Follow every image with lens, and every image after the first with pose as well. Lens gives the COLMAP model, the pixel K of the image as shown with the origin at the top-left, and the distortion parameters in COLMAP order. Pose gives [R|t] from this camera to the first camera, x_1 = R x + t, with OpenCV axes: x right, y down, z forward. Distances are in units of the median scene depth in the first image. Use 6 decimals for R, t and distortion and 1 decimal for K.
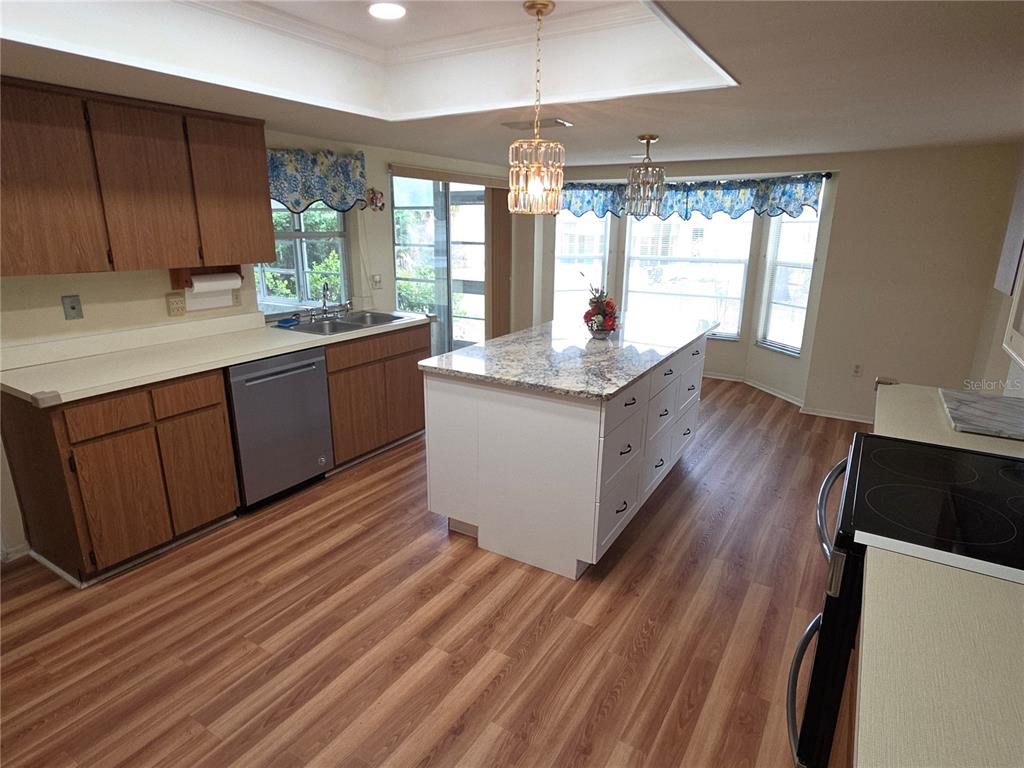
lens RADIAL K [[577.5, 0, 506.6], [0, 577.5, 384.2], [0, 0, 1]] dist [0.005356, -0.002304]
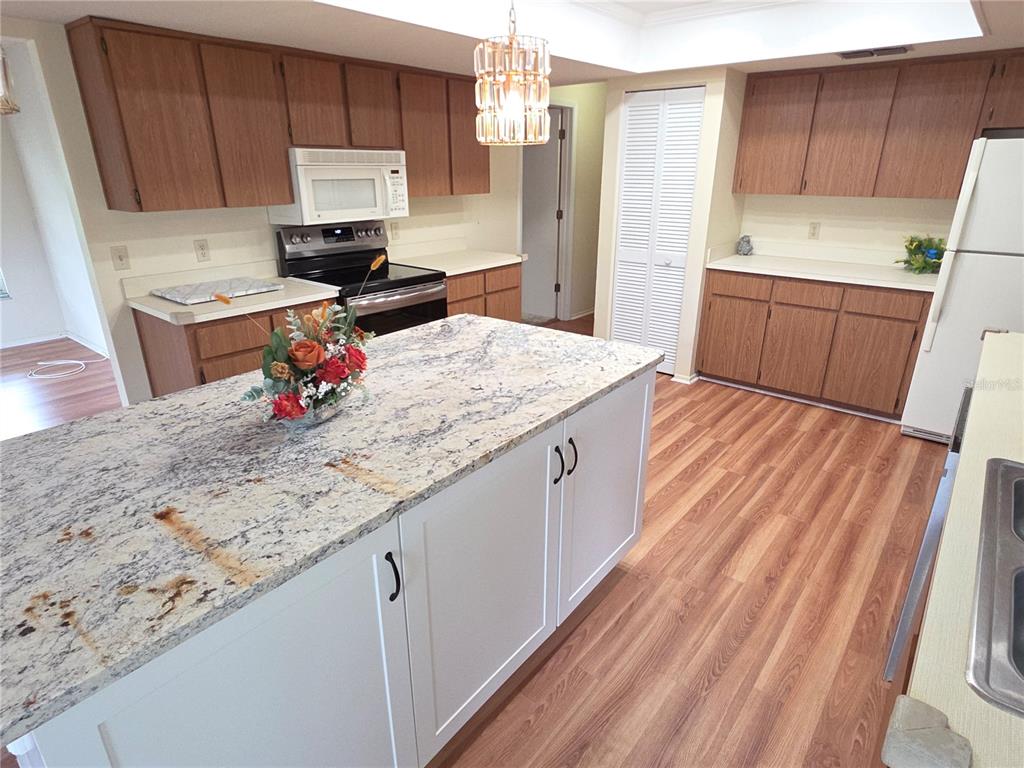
lens RADIAL K [[577.5, 0, 510.9], [0, 577.5, 384.6], [0, 0, 1]] dist [0.005356, -0.002304]
pose [[-0.992553, -0.048672, 0.111667, -0.038135], [0.027048, 0.805760, 0.591624, -0.408319], [-0.118773, 0.590238, -0.798443, 1.496775]]
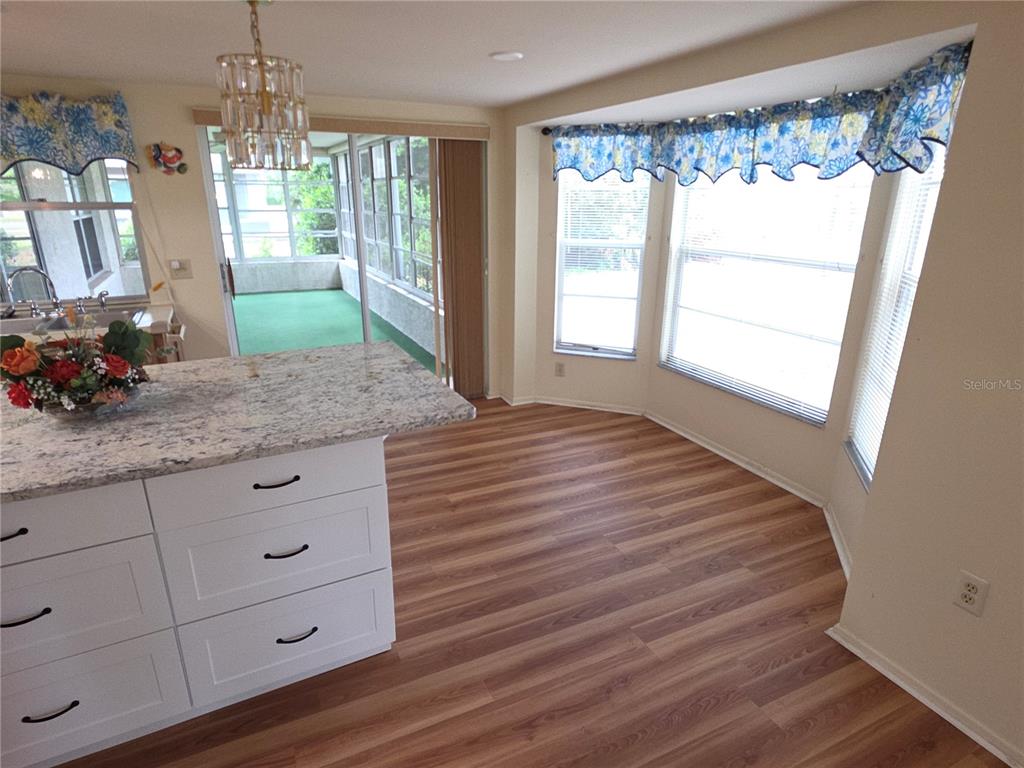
lens RADIAL K [[577.5, 0, 506.6], [0, 577.5, 381.3], [0, 0, 1]] dist [0.005356, -0.002304]
pose [[0.848747, 0.159785, -0.504080, 0.814113], [-0.139750, 0.987141, 0.077603, -0.224599], [0.509998, 0.004579, 0.860163, 0.843591]]
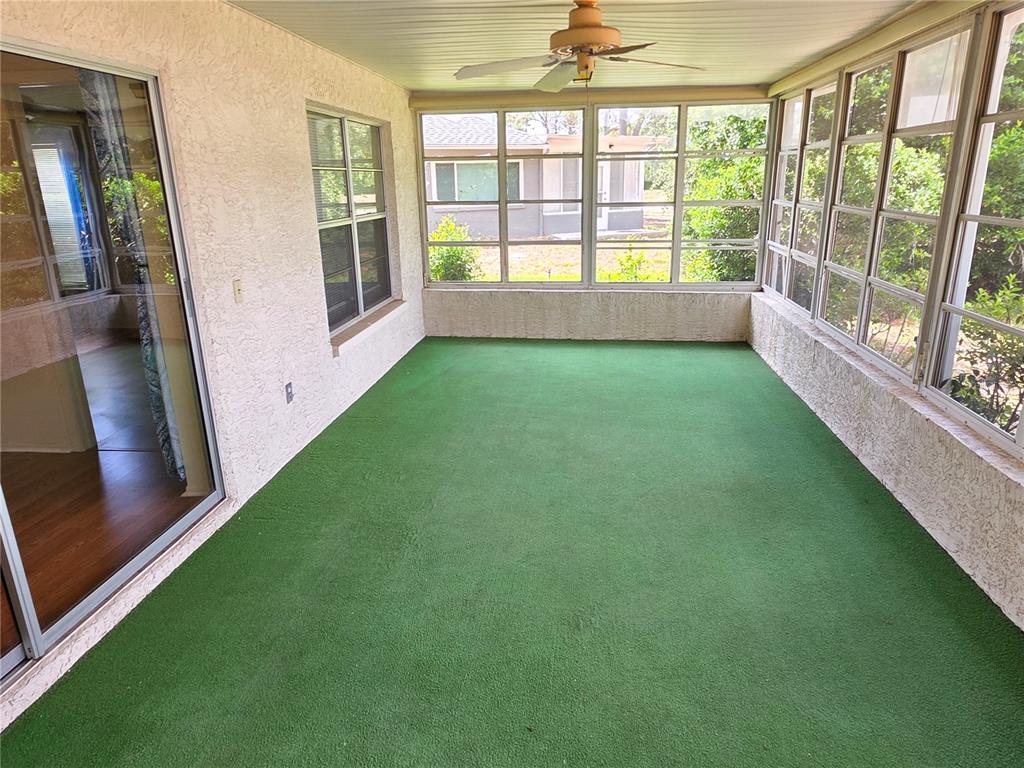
lens RADIAL K [[659.9, 0, 504.9], [0, 659.9, 381.9], [0, 0, 1]] dist [0.000938, -0.000662]
pose [[0.420060, 0.249884, -0.872415, -0.286442], [-0.218138, 0.960960, 0.170214, -0.443536], [0.880889, 0.118806, 0.458169, 1.639285]]
